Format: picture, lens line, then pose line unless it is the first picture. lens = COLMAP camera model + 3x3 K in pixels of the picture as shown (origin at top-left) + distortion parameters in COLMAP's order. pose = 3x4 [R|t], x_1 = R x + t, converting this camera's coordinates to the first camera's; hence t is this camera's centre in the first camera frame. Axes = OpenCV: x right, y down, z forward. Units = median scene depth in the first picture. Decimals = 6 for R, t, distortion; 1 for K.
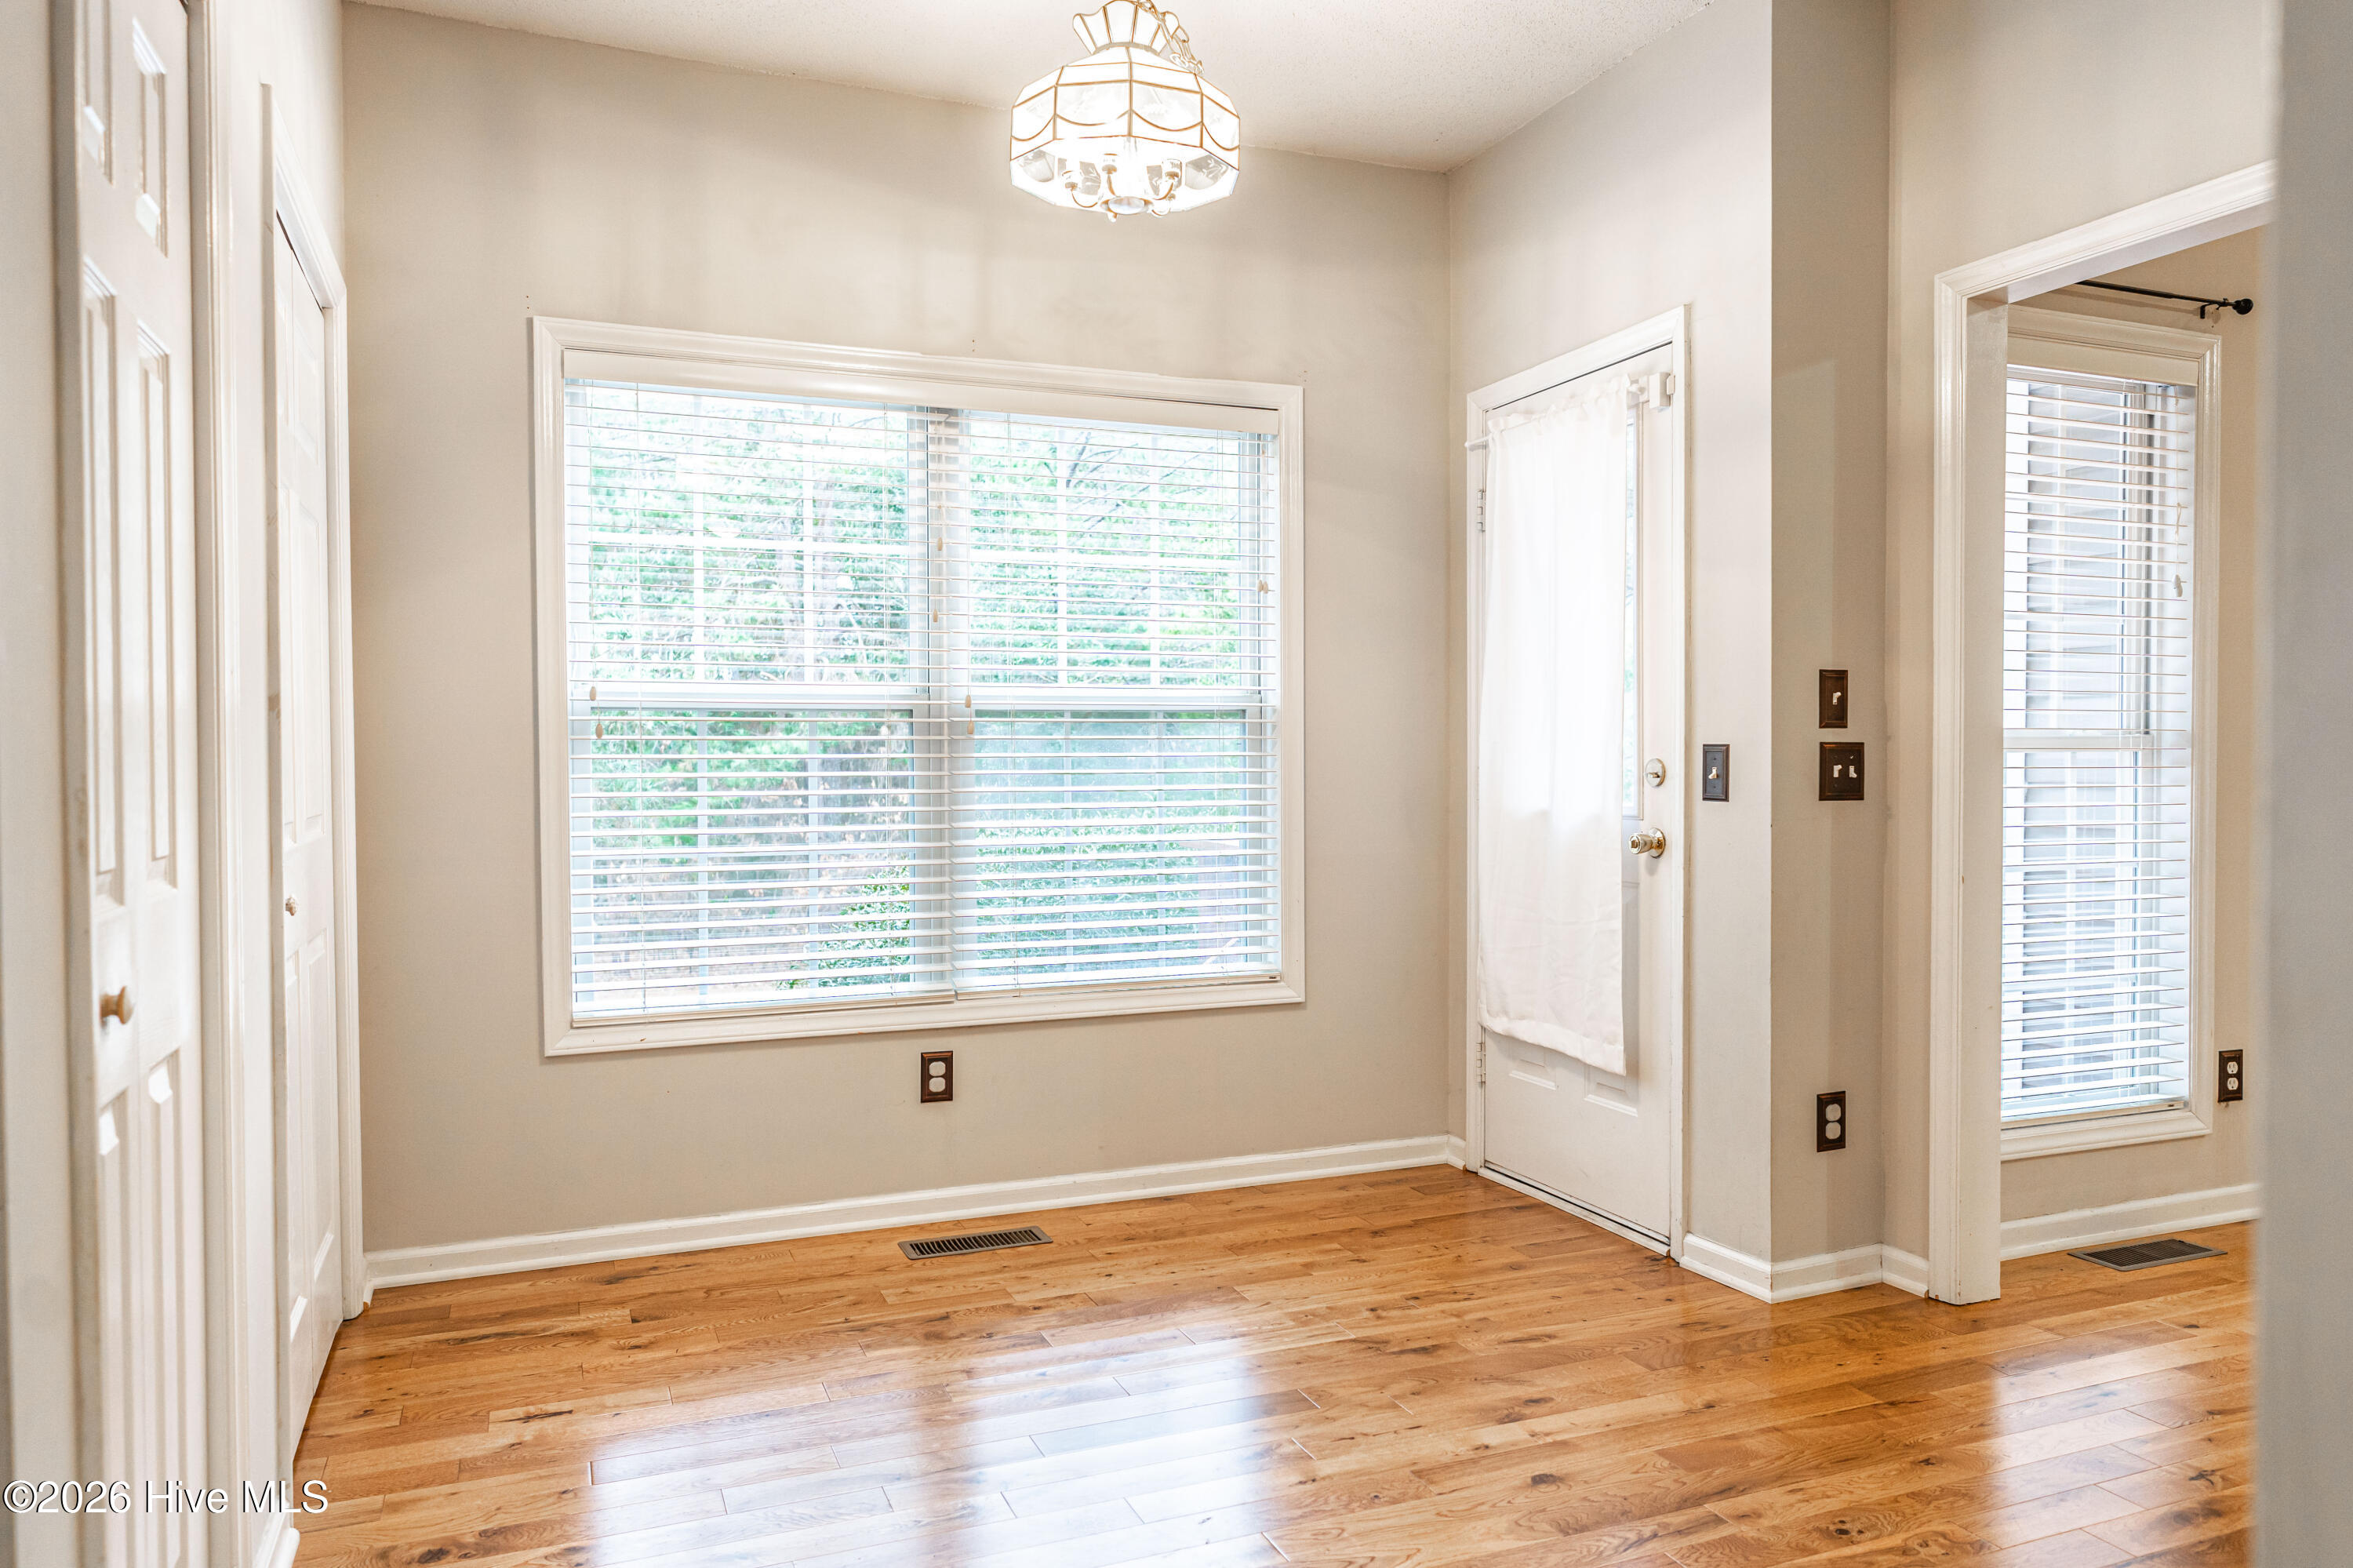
lens RADIAL K [[1580.5, 0, 1172.0], [0, 1580.5, 779.5], [0, 0, 1]] dist [0.000651, 0.001639]
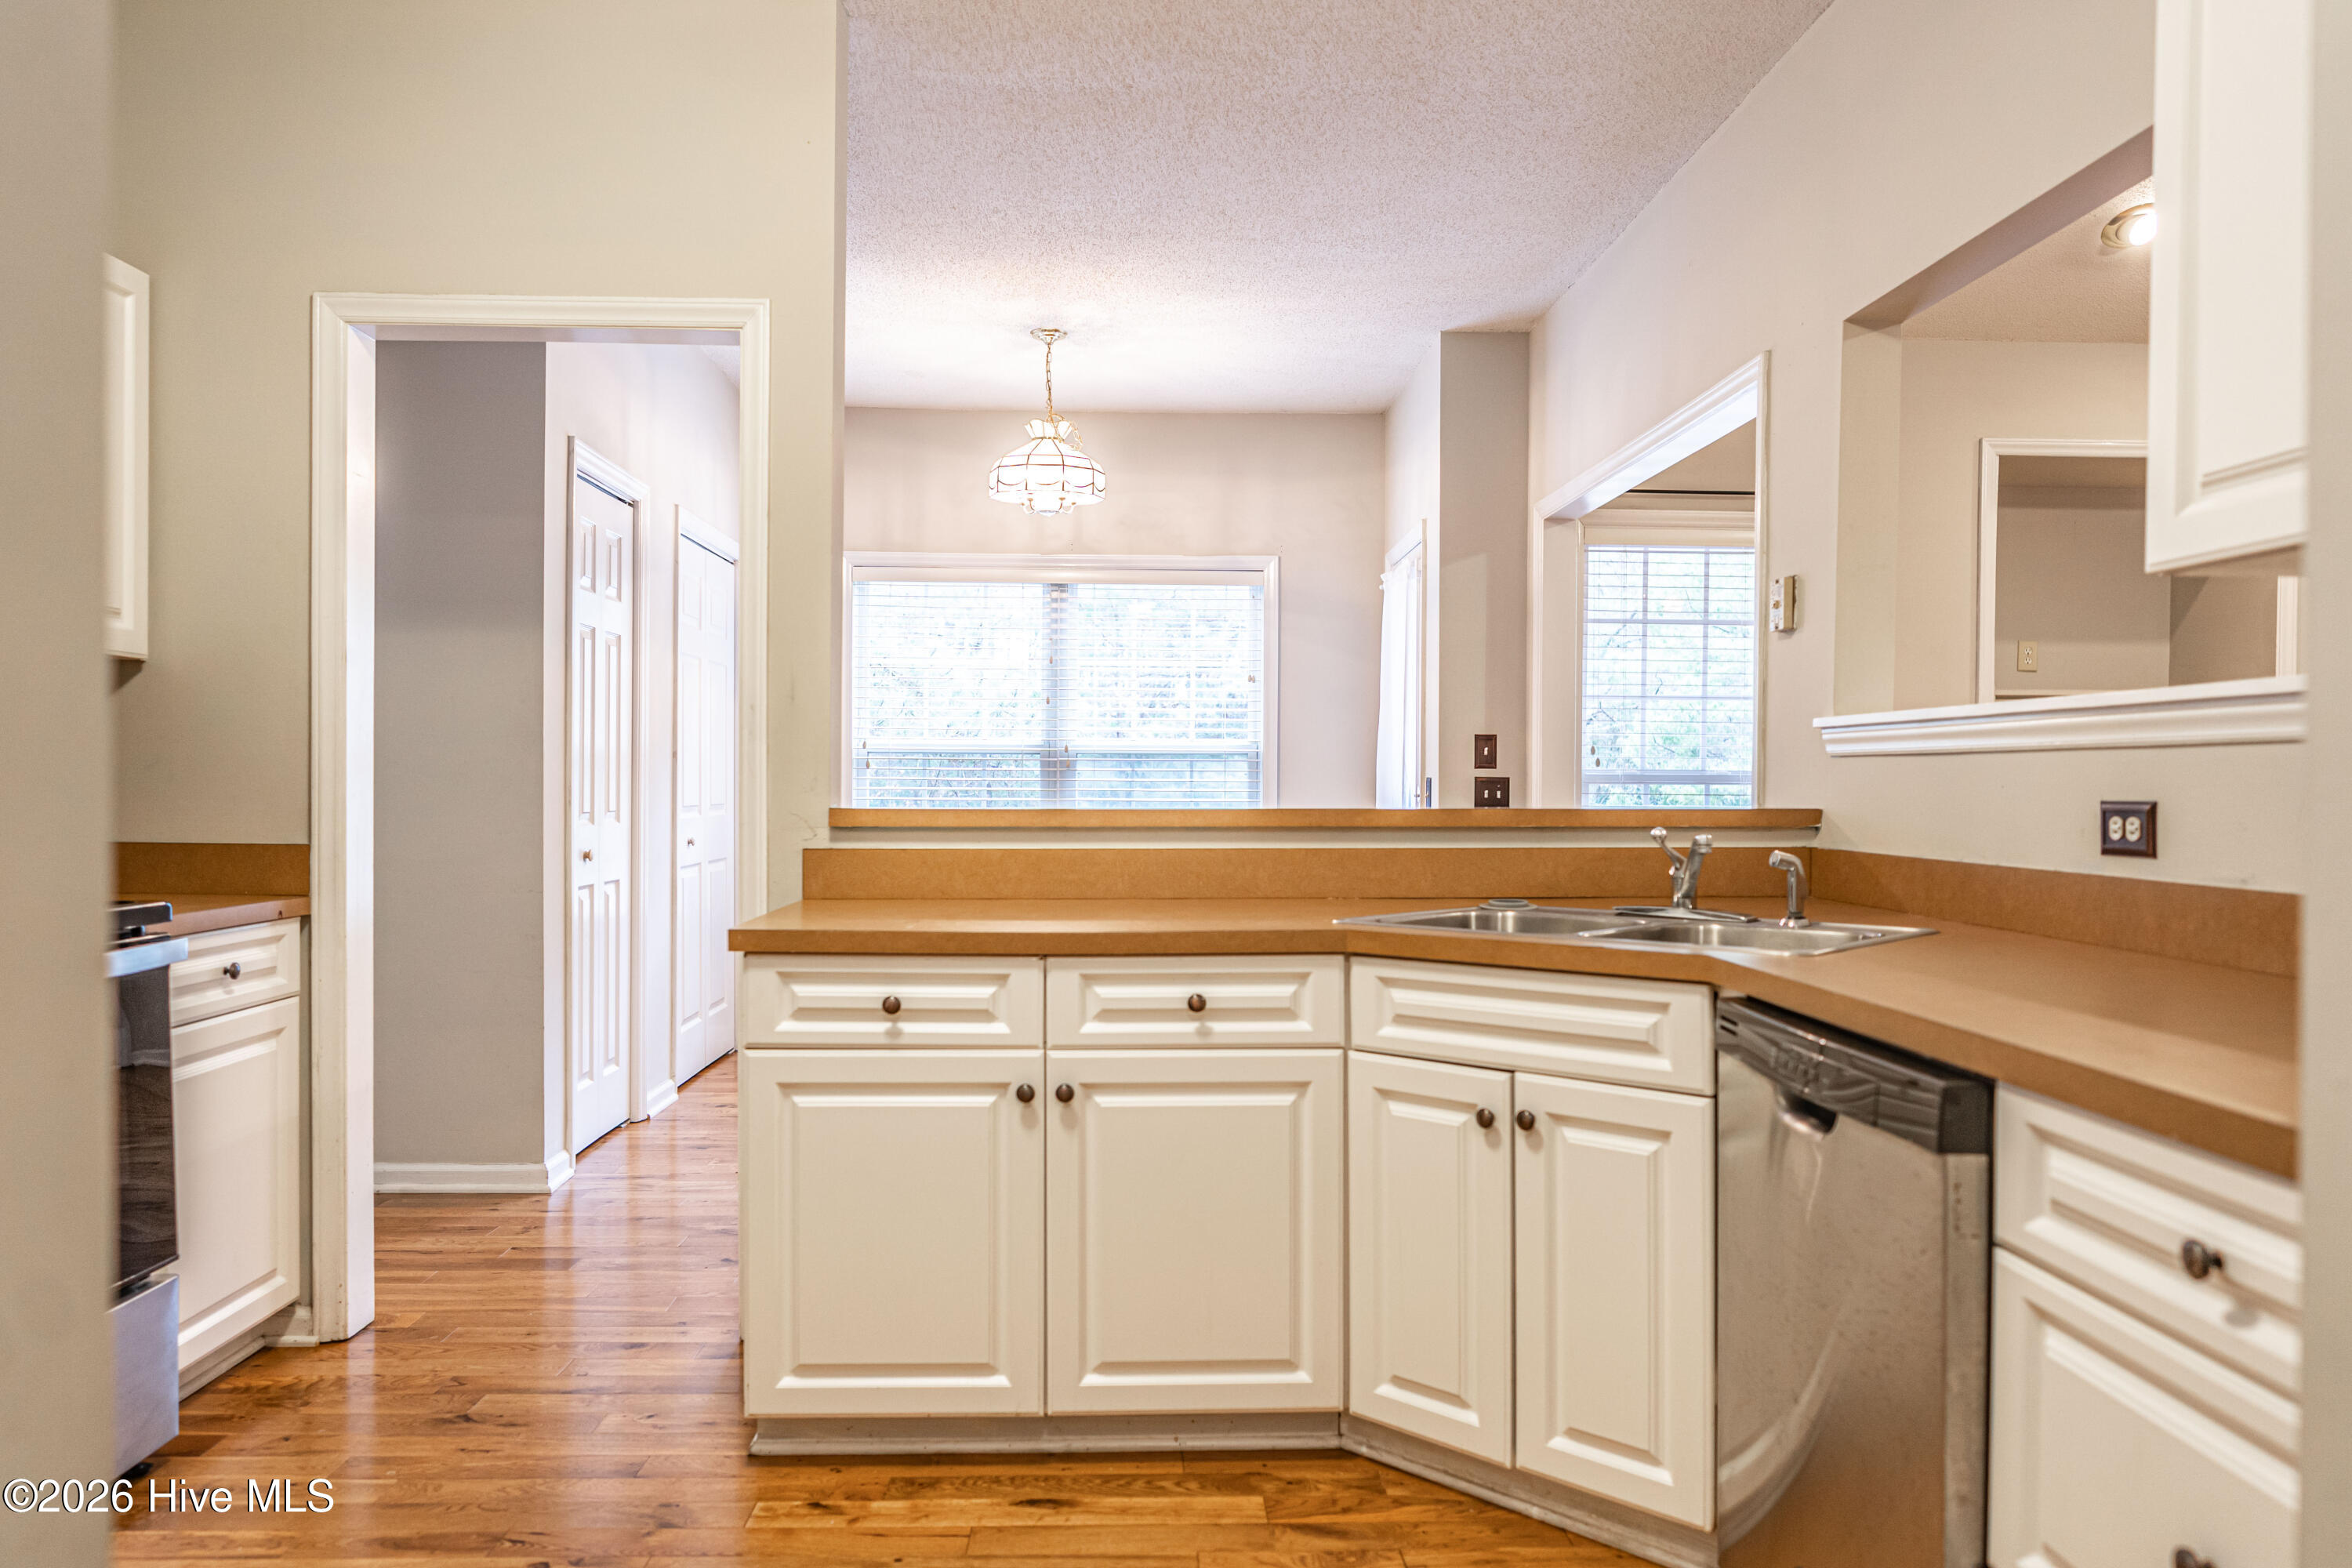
lens RADIAL K [[1579.7, 0, 1189.0], [0, 1579.7, 776.0], [0, 0, 1]] dist [0.000651, 0.001639]
pose [[0.939139, 0.010183, -0.343387, 0.667088], [-0.016696, 0.999732, -0.016015, 0.007527], [0.343132, 0.020774, 0.939057, -0.671193]]
